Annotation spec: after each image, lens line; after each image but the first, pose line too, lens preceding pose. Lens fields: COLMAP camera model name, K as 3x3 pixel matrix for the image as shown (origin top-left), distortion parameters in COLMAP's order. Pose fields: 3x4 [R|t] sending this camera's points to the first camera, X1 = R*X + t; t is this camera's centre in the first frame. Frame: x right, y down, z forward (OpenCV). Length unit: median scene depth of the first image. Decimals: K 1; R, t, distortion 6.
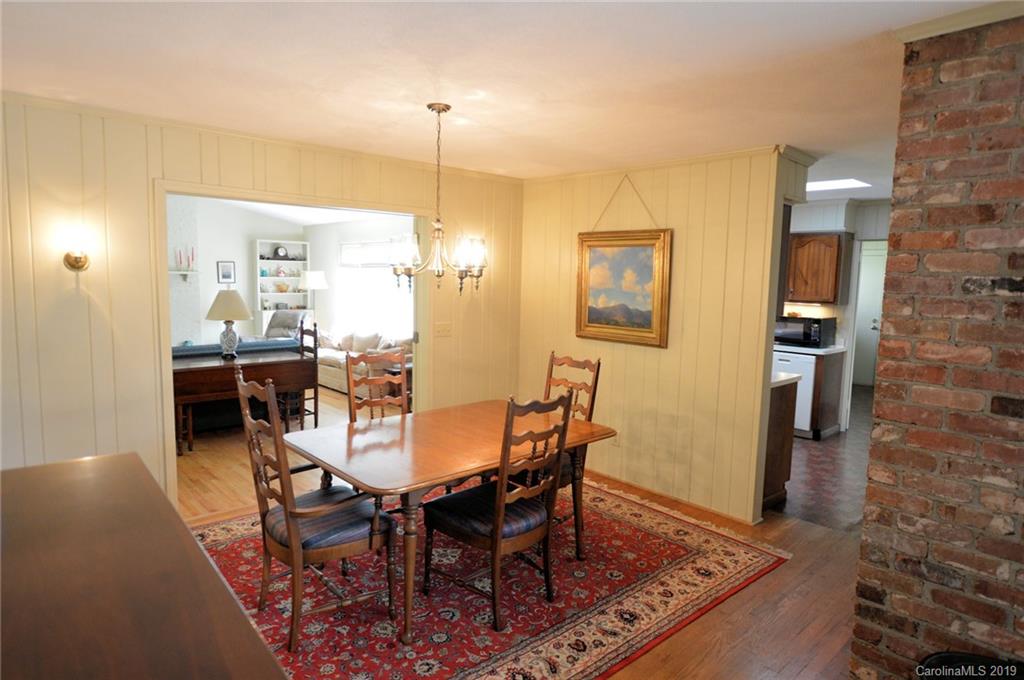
lens RADIAL K [[592.5, 0, 512.0], [0, 592.5, 340.0], [0, 0, 1]] dist [-0.009392, -0.000973]
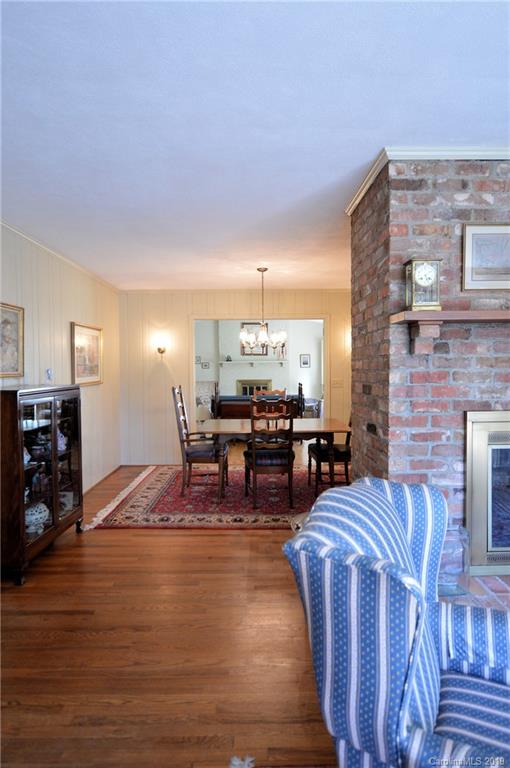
lens RADIAL K [[468.7, 0, 255.0], [0, 468.7, 384.0], [0, 0, 1]] dist [-0.004891, 0.000012]
pose [[0.747305, -0.005692, -0.664456, 1.150957], [-0.046496, 0.997064, -0.060834, 0.149995], [0.662852, 0.076356, 0.744847, -0.303084]]
